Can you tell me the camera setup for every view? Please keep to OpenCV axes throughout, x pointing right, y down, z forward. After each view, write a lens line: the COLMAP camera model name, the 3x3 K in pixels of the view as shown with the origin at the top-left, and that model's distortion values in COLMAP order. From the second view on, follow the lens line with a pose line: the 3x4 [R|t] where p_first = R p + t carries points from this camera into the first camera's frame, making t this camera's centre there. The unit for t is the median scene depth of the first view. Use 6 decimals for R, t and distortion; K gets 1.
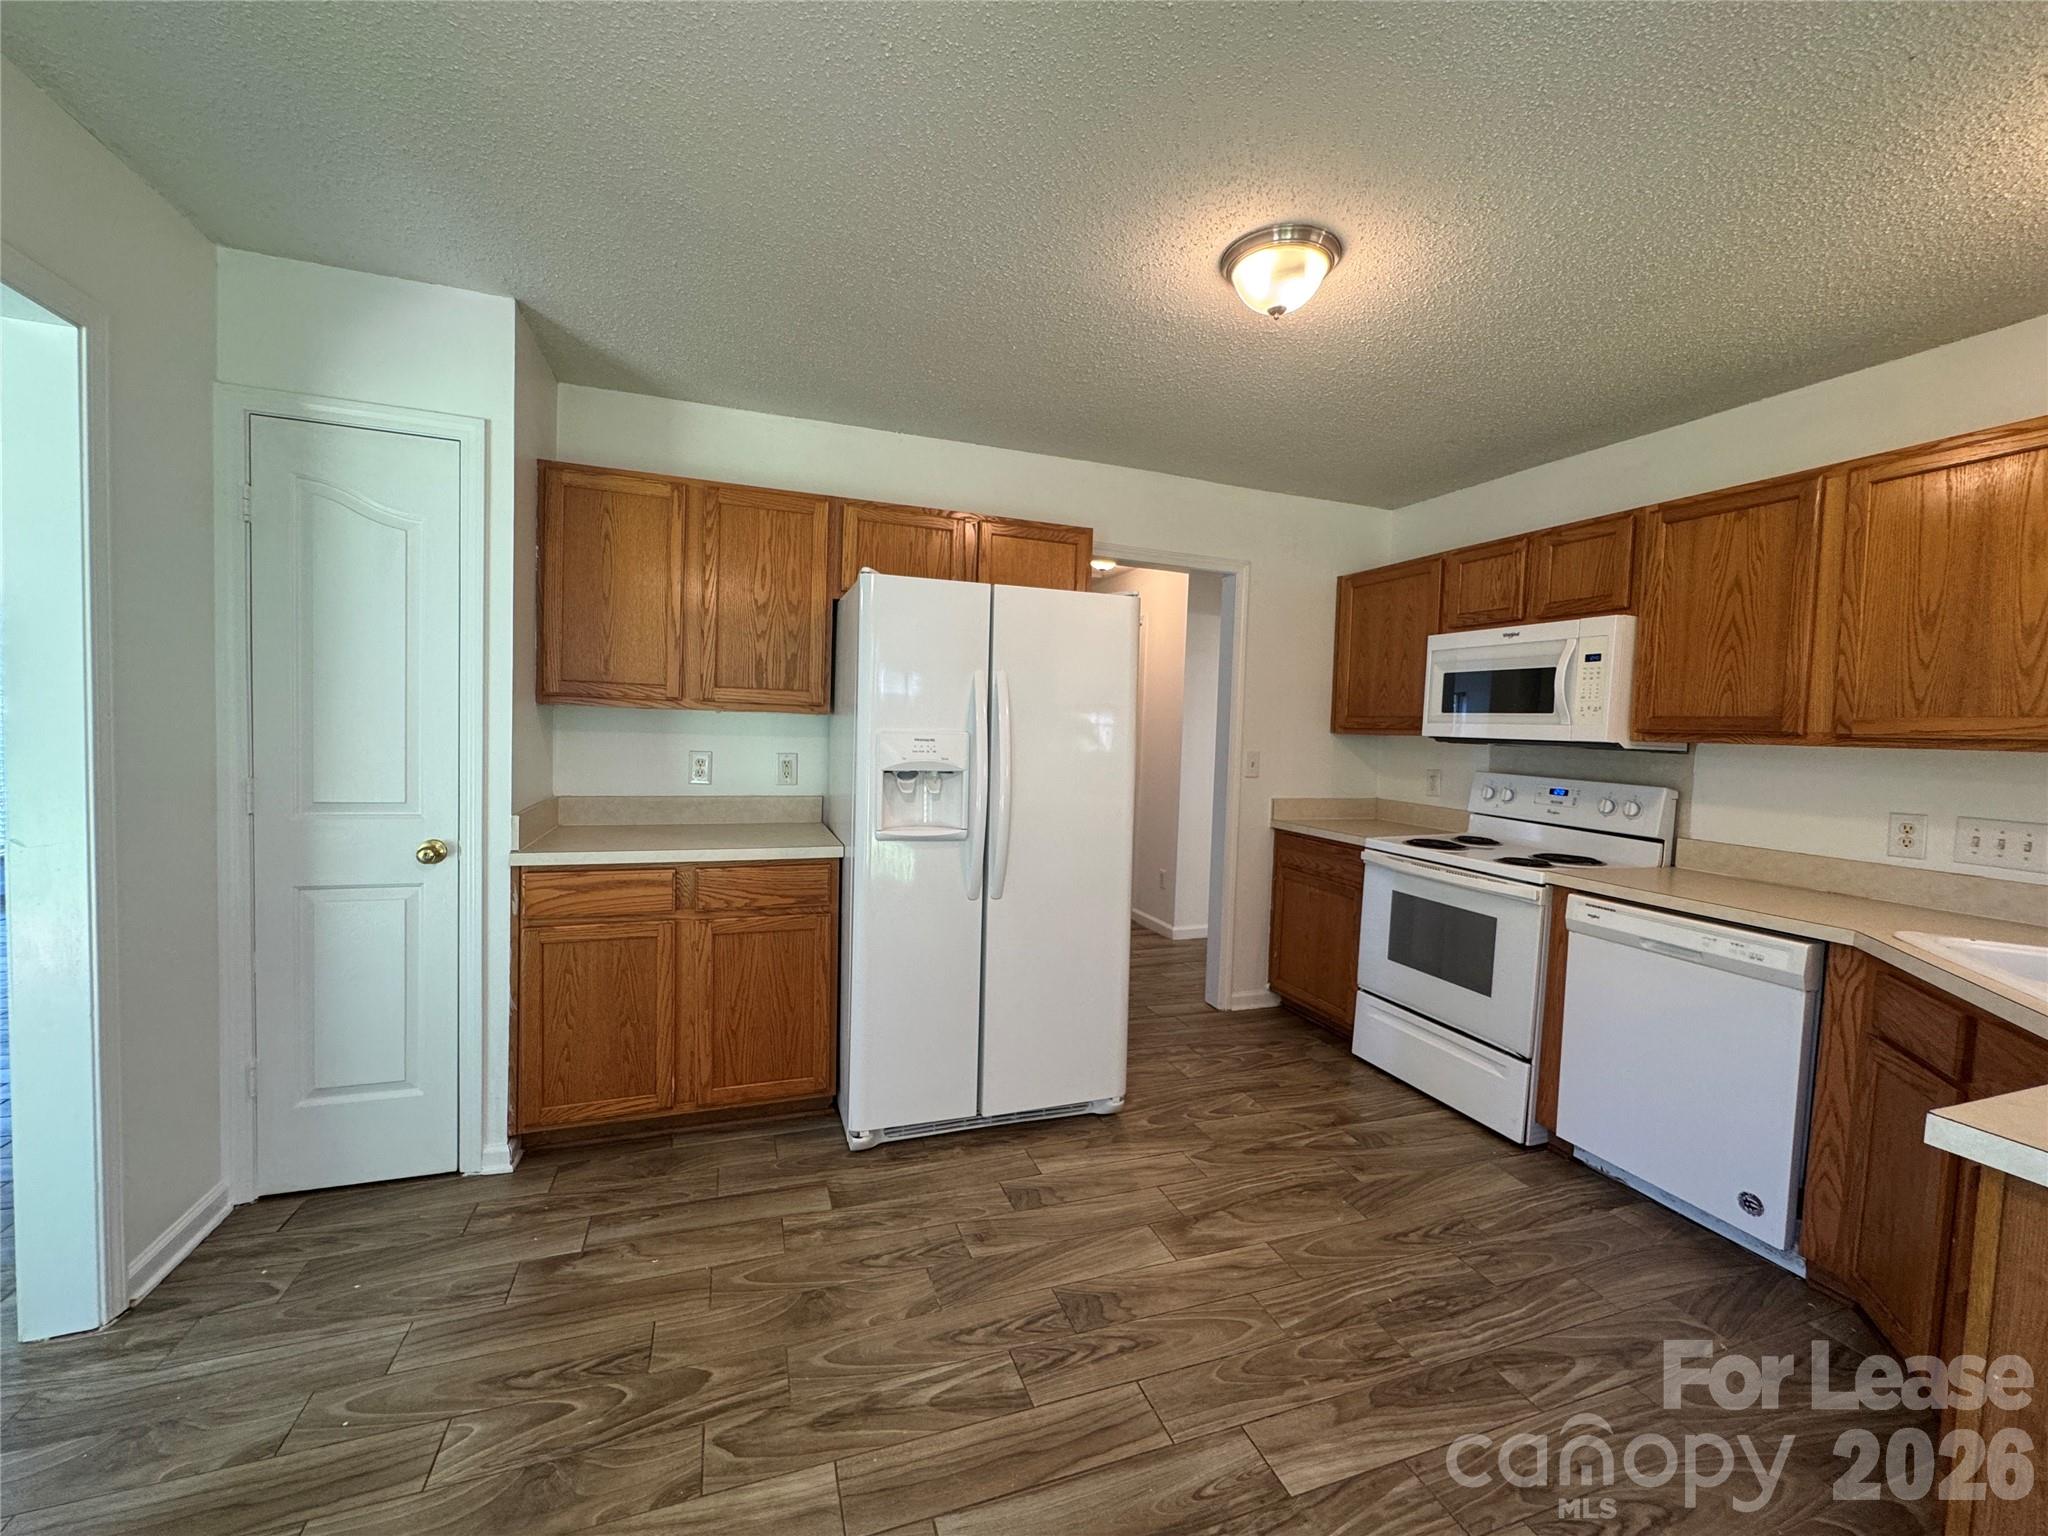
lens RADIAL K [[818.2, 0, 1022.7], [0, 818.2, 769.9], [0, 0, 1]] dist [-0.003758, 0.000240]
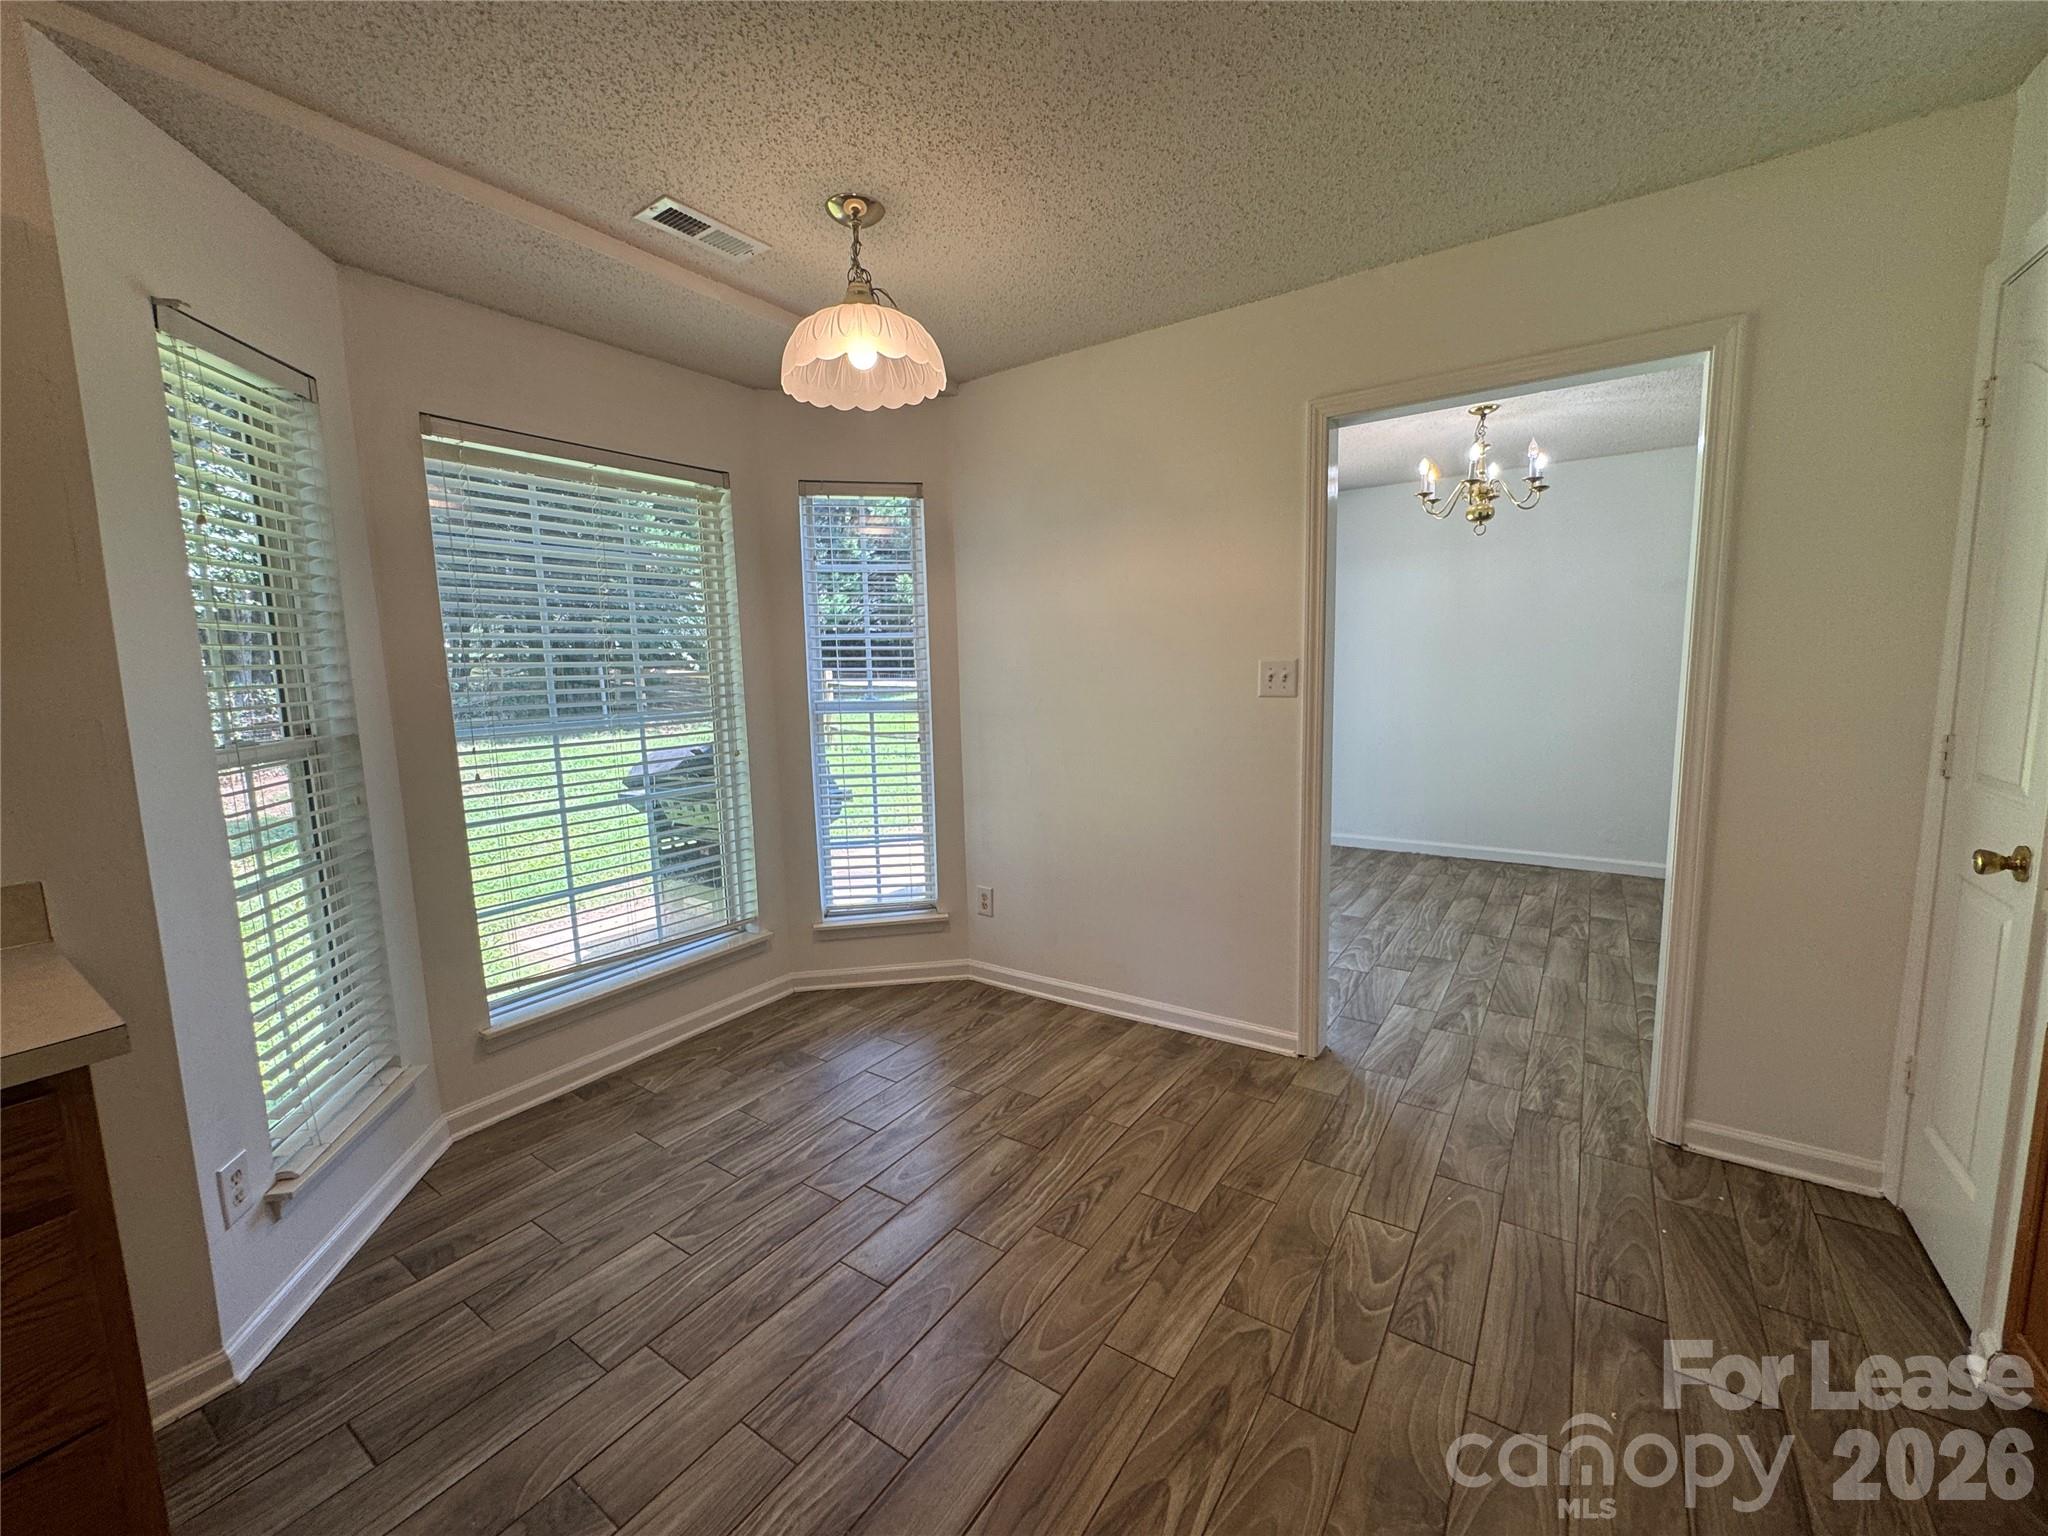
lens RADIAL K [[818.2, 0, 1025.3], [0, 818.2, 761.9], [0, 0, 1]] dist [-0.003758, 0.000240]
pose [[-0.812721, 0.055143, -0.580038, 0.326814], [-0.034398, 0.989234, 0.142240, -0.049977], [0.581637, 0.135553, -0.802075, 1.088569]]
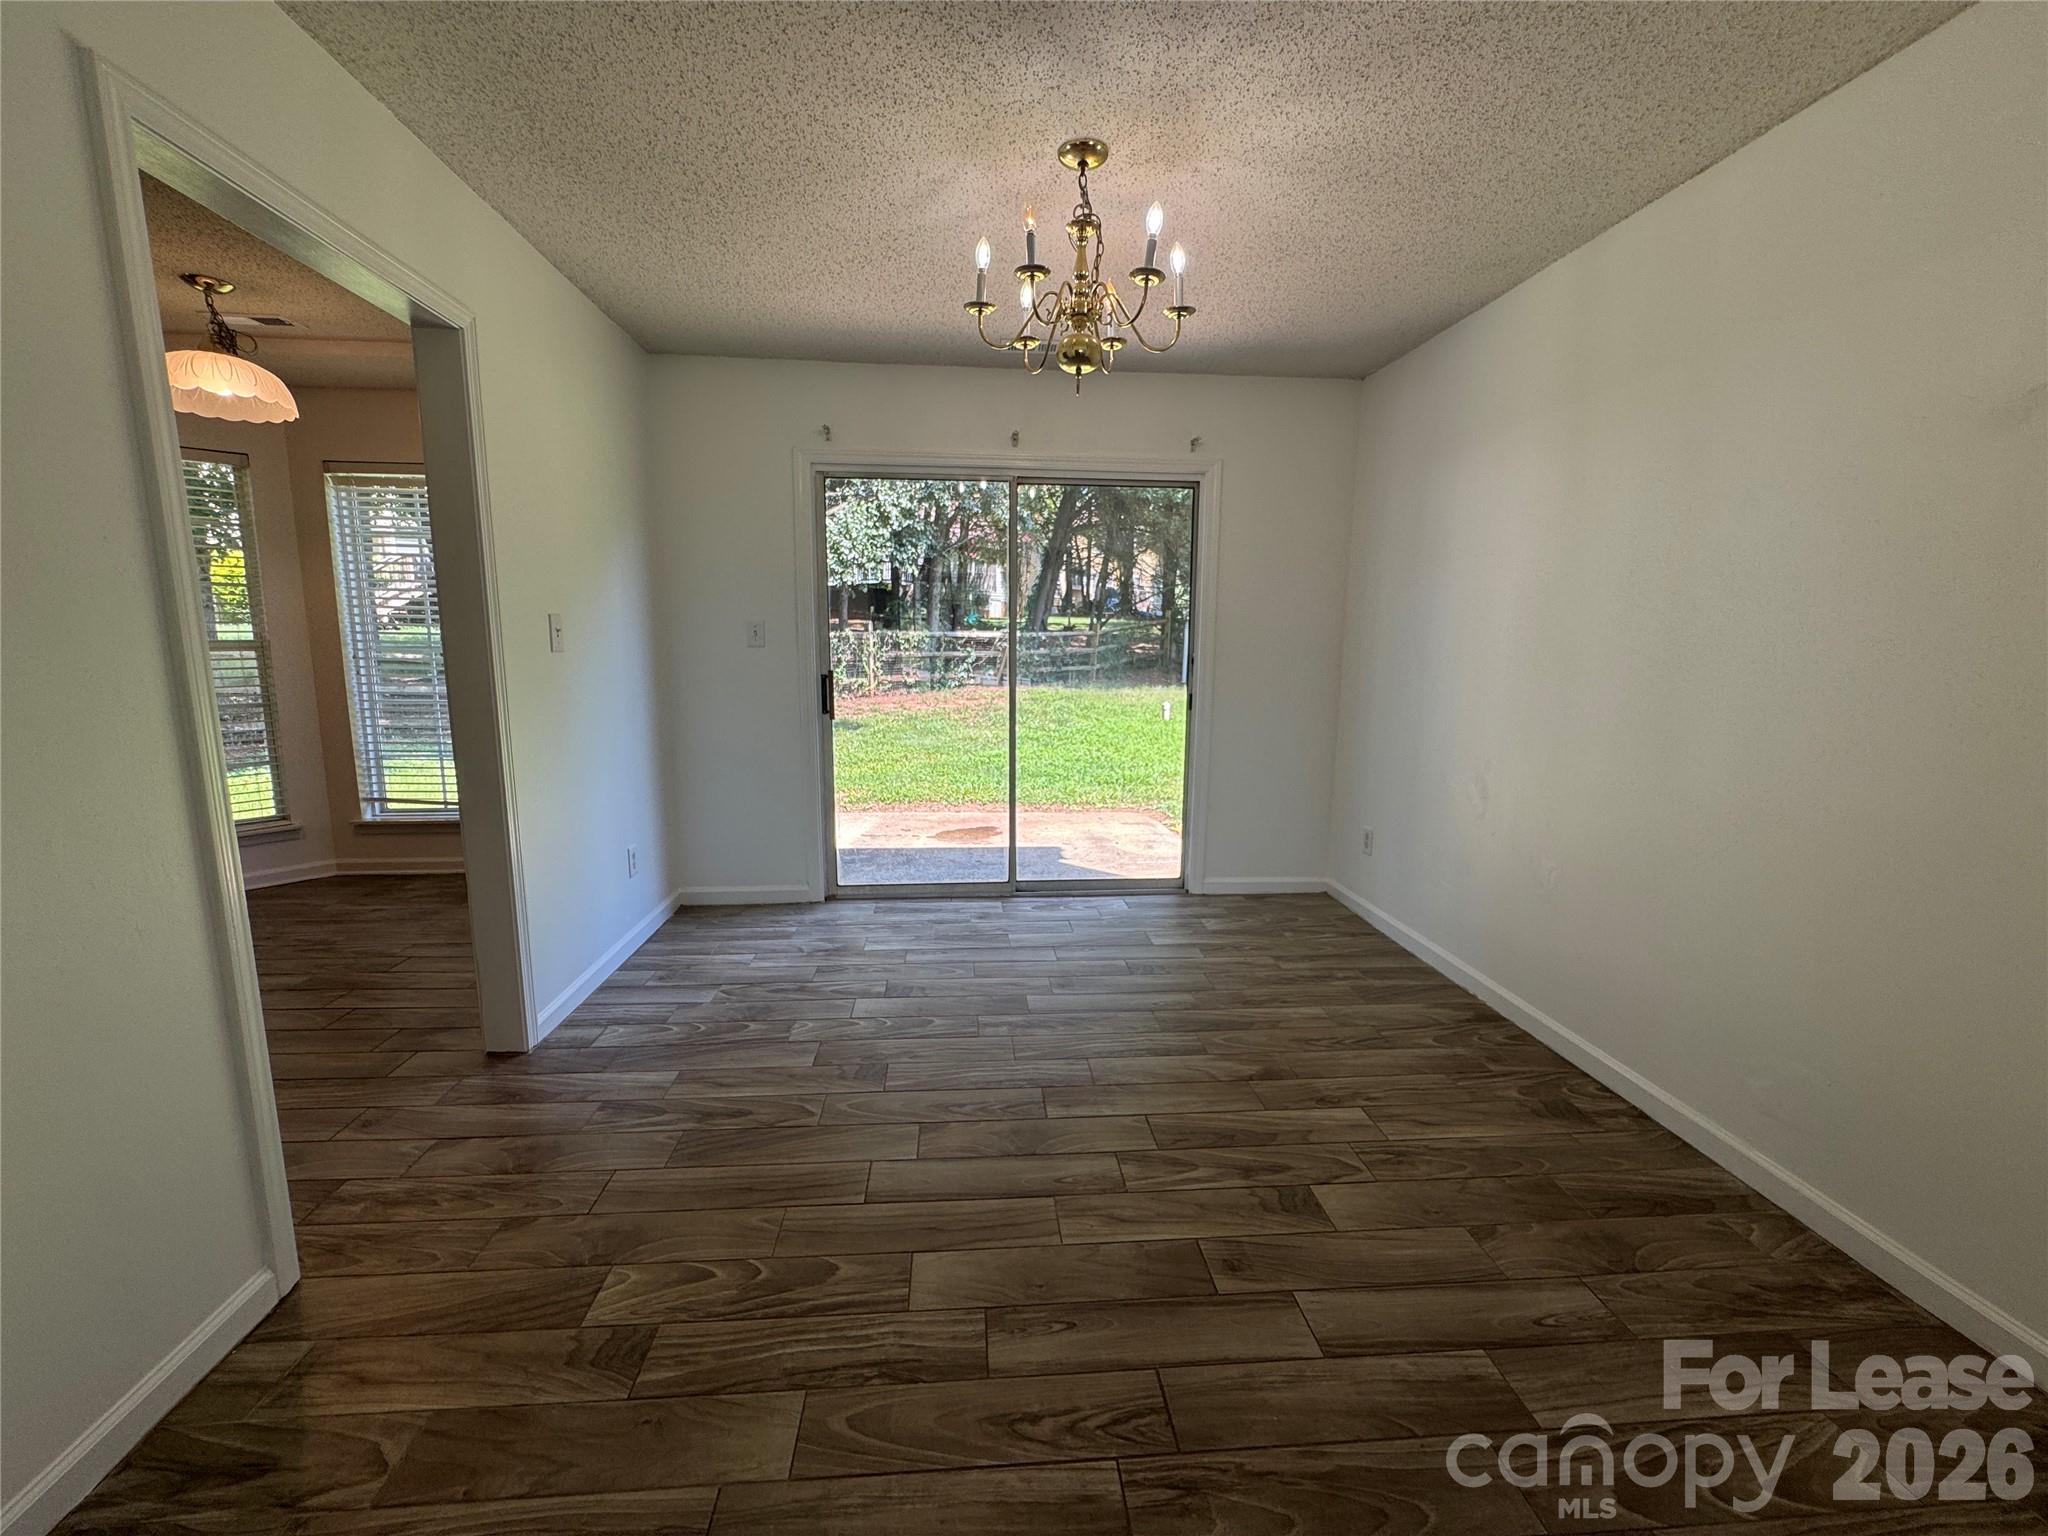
lens RADIAL K [[818.2, 0, 1024.2], [0, 818.2, 766.7], [0, 0, 1]] dist [-0.003758, 0.000240]
pose [[-0.965237, -0.085940, 0.246844, -1.724401], [-0.031087, 0.975443, 0.218048, -0.095086], [-0.259521, 0.202794, -0.944205, 1.200237]]
